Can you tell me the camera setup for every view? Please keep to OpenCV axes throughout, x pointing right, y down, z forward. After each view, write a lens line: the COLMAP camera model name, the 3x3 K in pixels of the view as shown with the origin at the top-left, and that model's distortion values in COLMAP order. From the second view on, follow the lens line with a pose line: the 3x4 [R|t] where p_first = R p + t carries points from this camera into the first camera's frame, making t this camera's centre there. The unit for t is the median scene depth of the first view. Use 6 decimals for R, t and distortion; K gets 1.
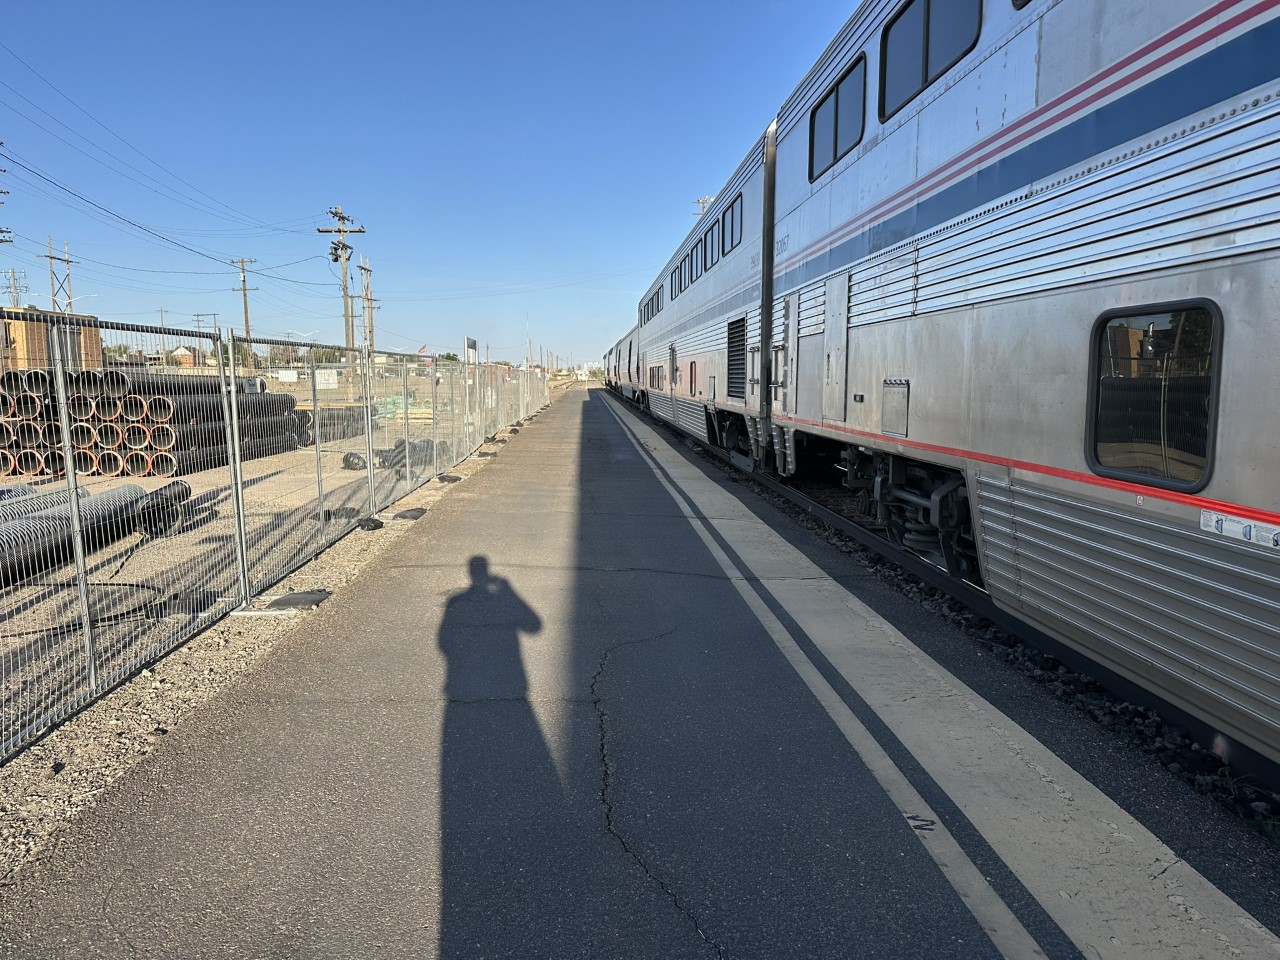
lens RADIAL K [[894.1, 0, 638.4], [0, 894.1, 485.0], [0, 0, 1]] dist [0.024882, -0.035199]
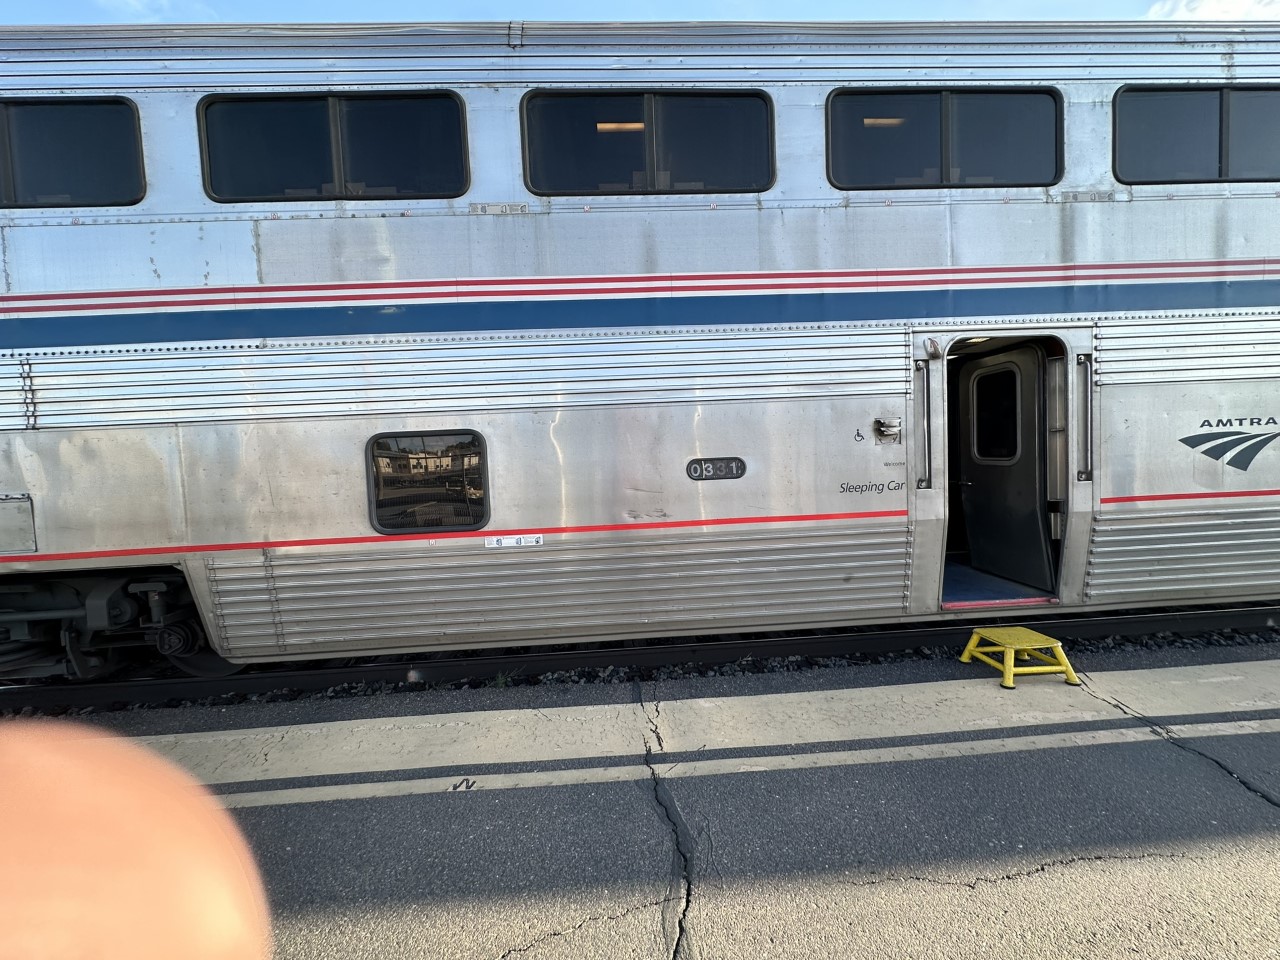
lens RADIAL K [[503.8, 0, 640.5], [0, 503.8, 481.1], [0, 0, 1]] dist [-0.010905, 0.001115]
pose [[0.007802, -0.046101, 0.998906, -0.366120], [0.166185, 0.985105, 0.044166, -0.068718], [-0.986064, 0.165659, 0.015347, 0.516926]]
